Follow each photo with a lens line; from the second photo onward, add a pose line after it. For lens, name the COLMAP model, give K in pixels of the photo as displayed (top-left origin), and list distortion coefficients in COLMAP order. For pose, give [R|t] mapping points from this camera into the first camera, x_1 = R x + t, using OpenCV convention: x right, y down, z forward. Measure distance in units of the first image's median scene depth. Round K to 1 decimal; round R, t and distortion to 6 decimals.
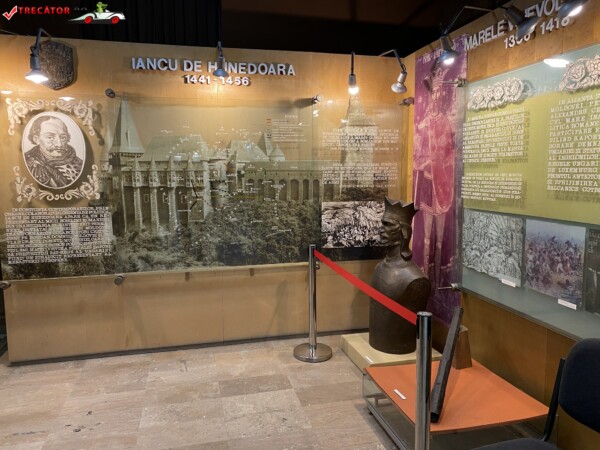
lens RADIAL K [[457.9, 0, 298.7], [0, 457.9, 223.3], [0, 0, 1]] dist [0.008148, -0.009948]
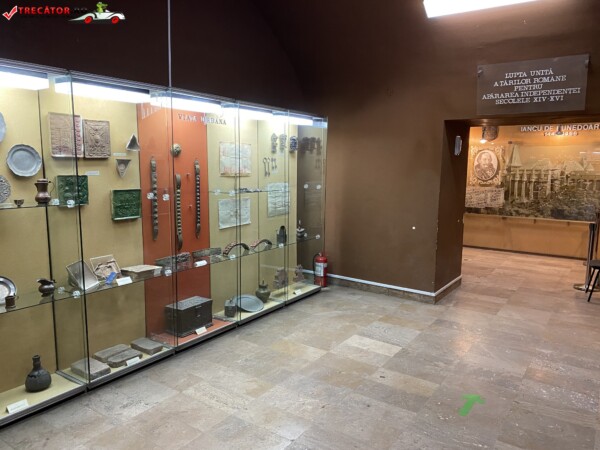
lens RADIAL K [[457.9, 0, 300.1], [0, 457.9, 223.0], [0, 0, 1]] dist [0.008148, -0.009948]
pose [[0.658734, 0.108071, -0.744574, 0.688842], [-0.109524, 0.992862, 0.047211, 0.147746], [0.744362, 0.050449, 0.665868, -1.381862]]
